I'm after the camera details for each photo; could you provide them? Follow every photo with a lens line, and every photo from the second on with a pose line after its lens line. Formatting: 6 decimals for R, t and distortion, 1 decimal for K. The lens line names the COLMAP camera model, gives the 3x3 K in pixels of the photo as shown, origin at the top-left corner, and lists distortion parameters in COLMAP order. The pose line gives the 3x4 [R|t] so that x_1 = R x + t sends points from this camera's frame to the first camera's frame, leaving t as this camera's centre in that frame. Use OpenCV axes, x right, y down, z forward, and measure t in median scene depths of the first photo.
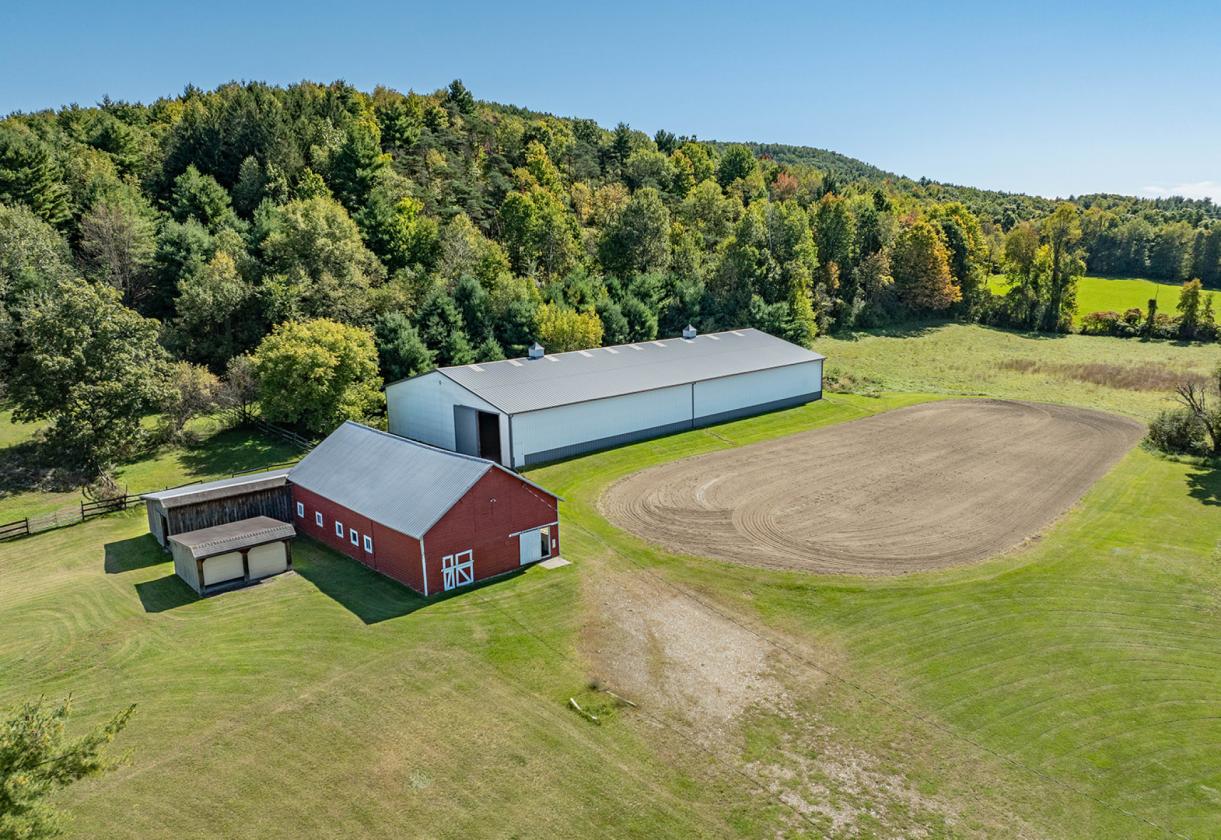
lens RADIAL K [[885.9, 0, 610.5], [0, 885.9, 420.0], [0, 0, 1]] dist [-0.000727, -0.000179]
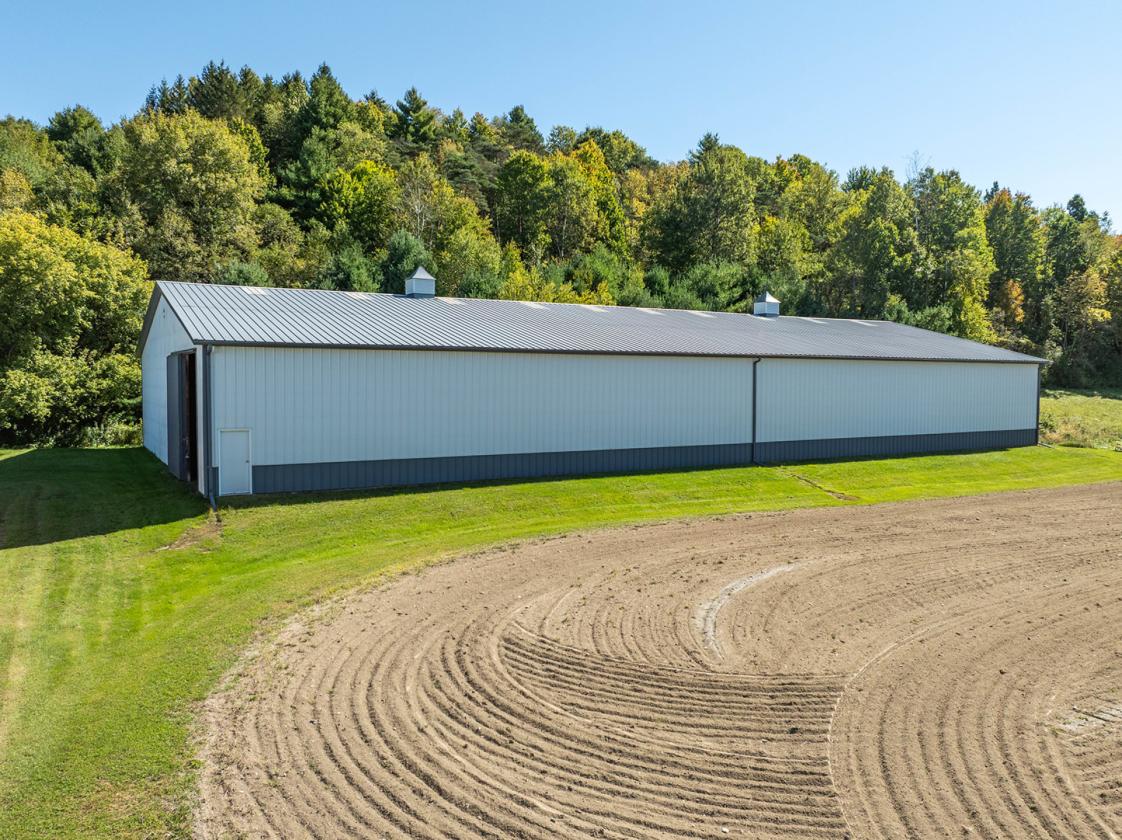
lens RADIAL K [[873.0, 0, 561.0], [0, 873.0, 420.0], [0, 0, 1]] dist [-0.039615, 0.000232]
pose [[0.981332, 0.040578, -0.187993, 0.056318], [-0.066981, 0.988401, -0.136301, 0.036423], [0.180282, 0.146348, 0.972667, 0.397250]]
